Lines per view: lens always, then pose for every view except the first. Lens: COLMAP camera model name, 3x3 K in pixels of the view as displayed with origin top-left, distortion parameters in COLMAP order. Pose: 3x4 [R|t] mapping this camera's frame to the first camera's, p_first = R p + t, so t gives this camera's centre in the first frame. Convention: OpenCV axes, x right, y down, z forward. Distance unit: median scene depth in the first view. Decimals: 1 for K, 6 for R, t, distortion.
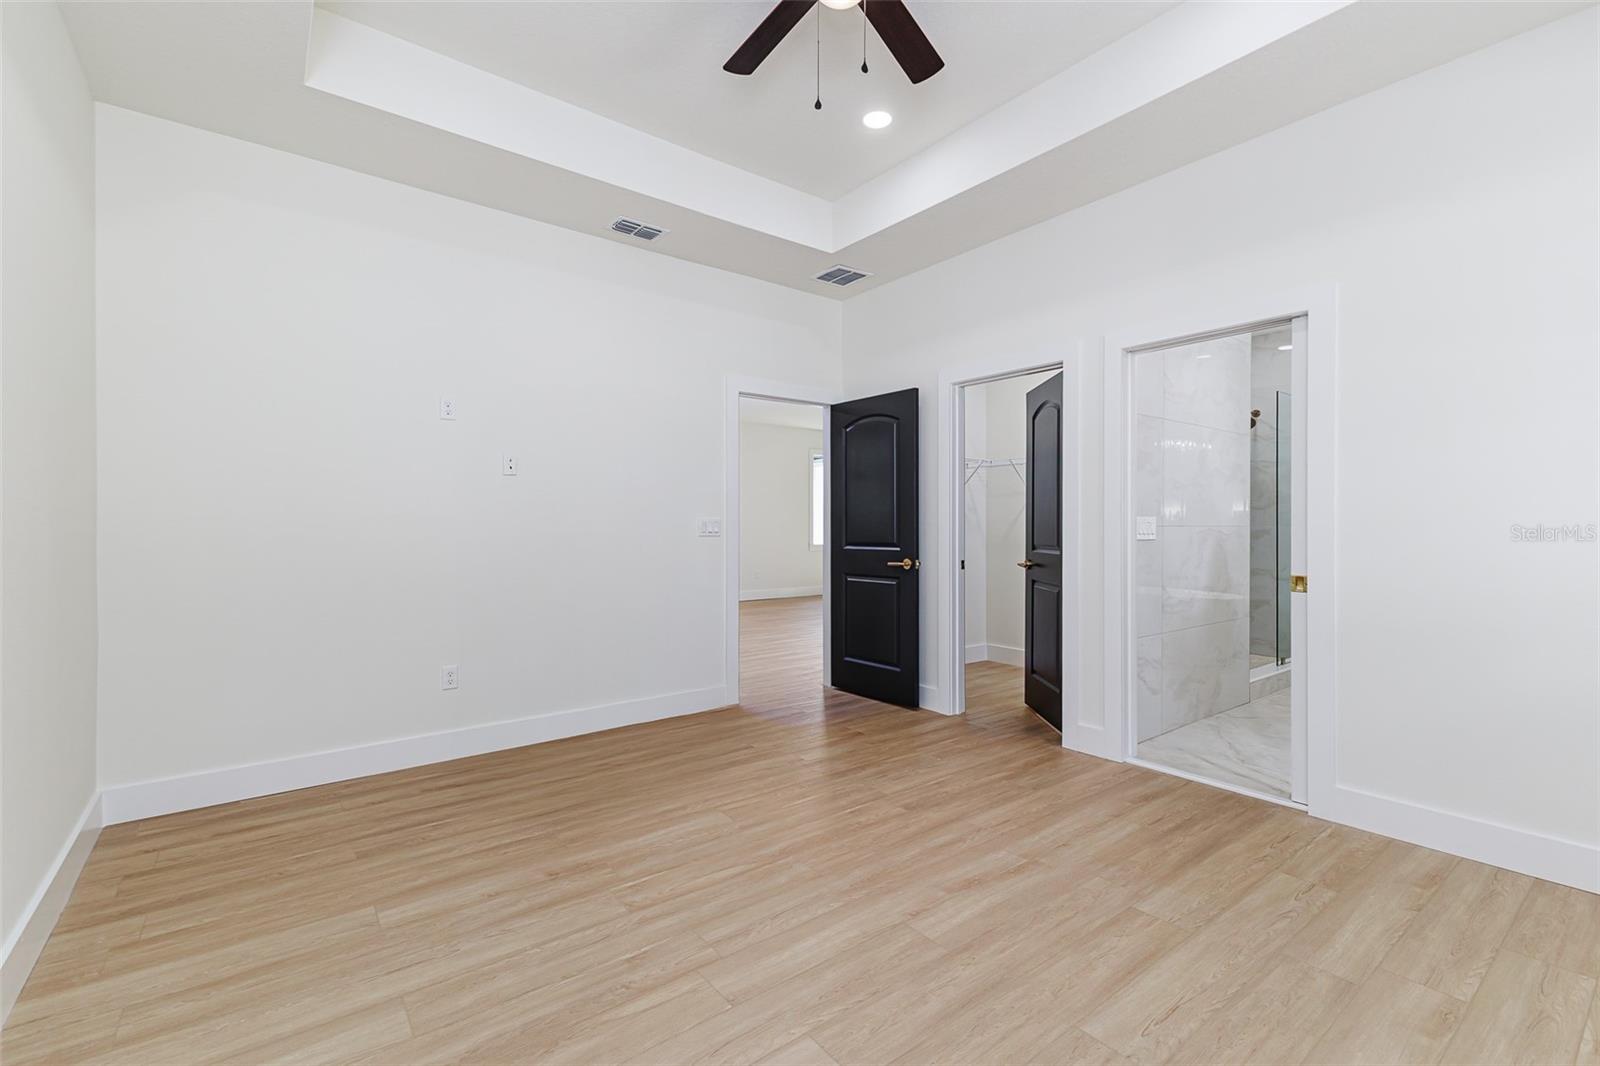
lens RADIAL K [[701.2, 0, 800.0], [0, 701.2, 533.0], [0, 0, 1]] dist [0.000481, -0.000056]
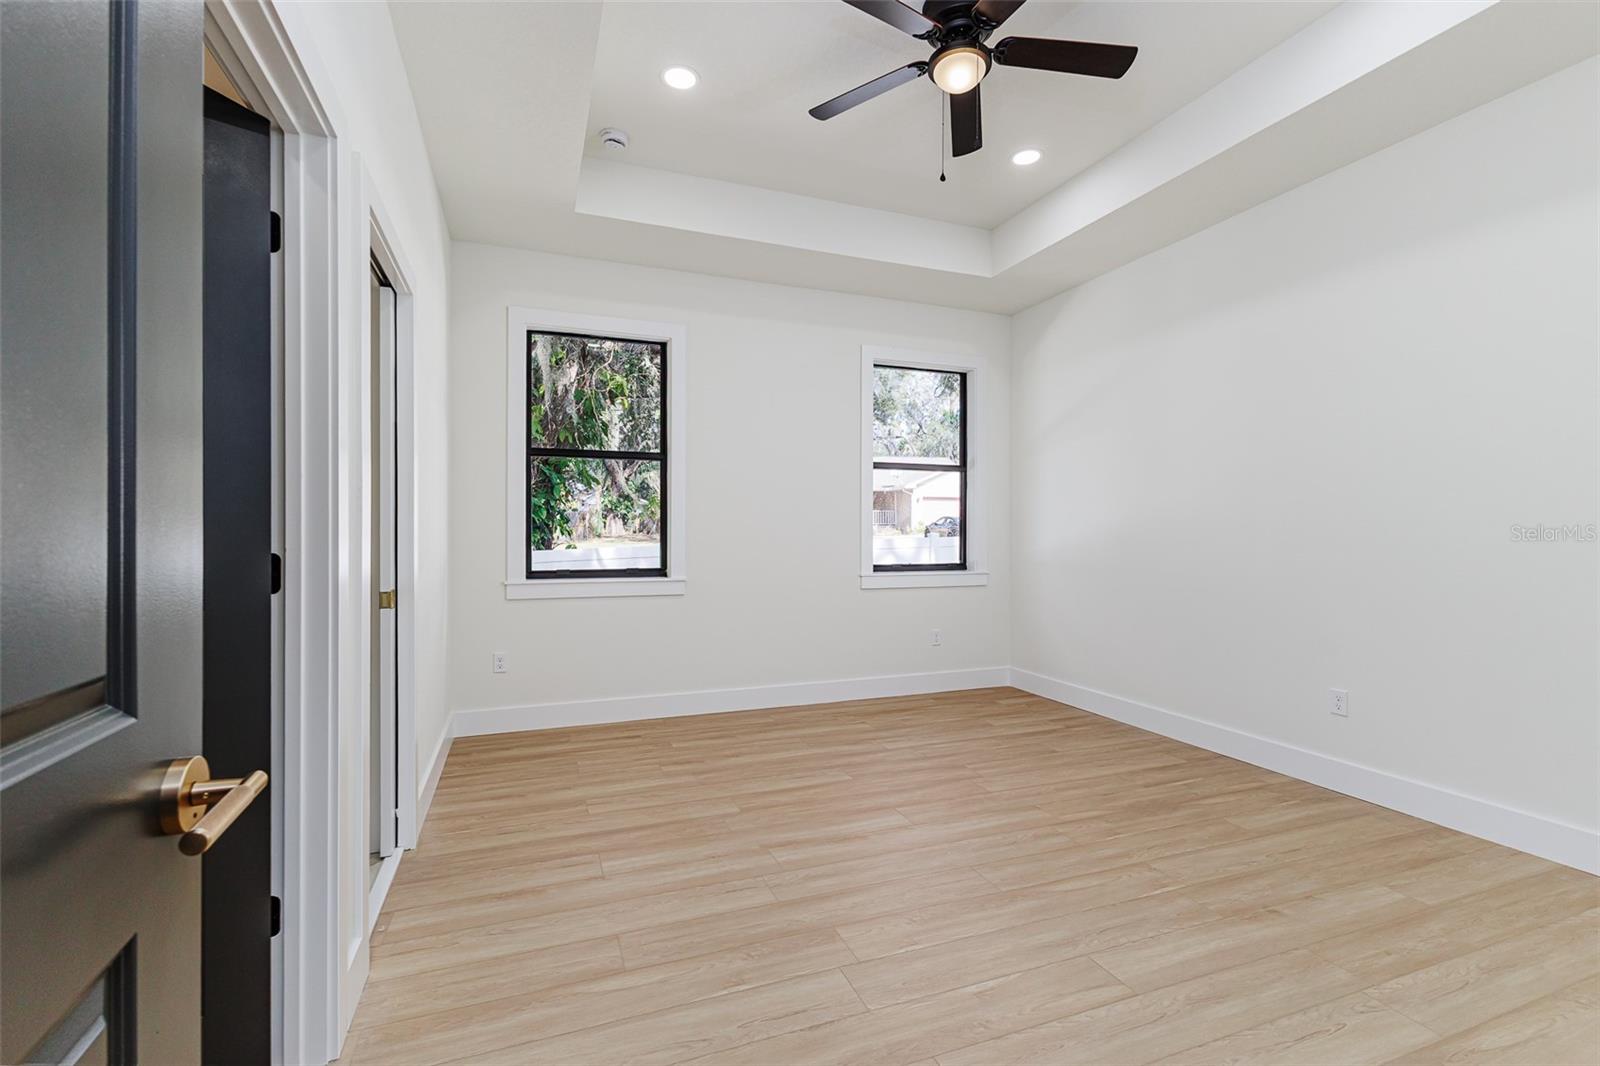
lens RADIAL K [[701.2, 0, 800.0], [0, 701.2, 533.0], [0, 0, 1]] dist [0.000481, -0.000056]
pose [[-0.960950, 0.001320, 0.276720, -0.013386], [0.003098, 0.999977, 0.005987, -0.015746], [-0.276706, 0.006611, -0.960932, 2.142954]]
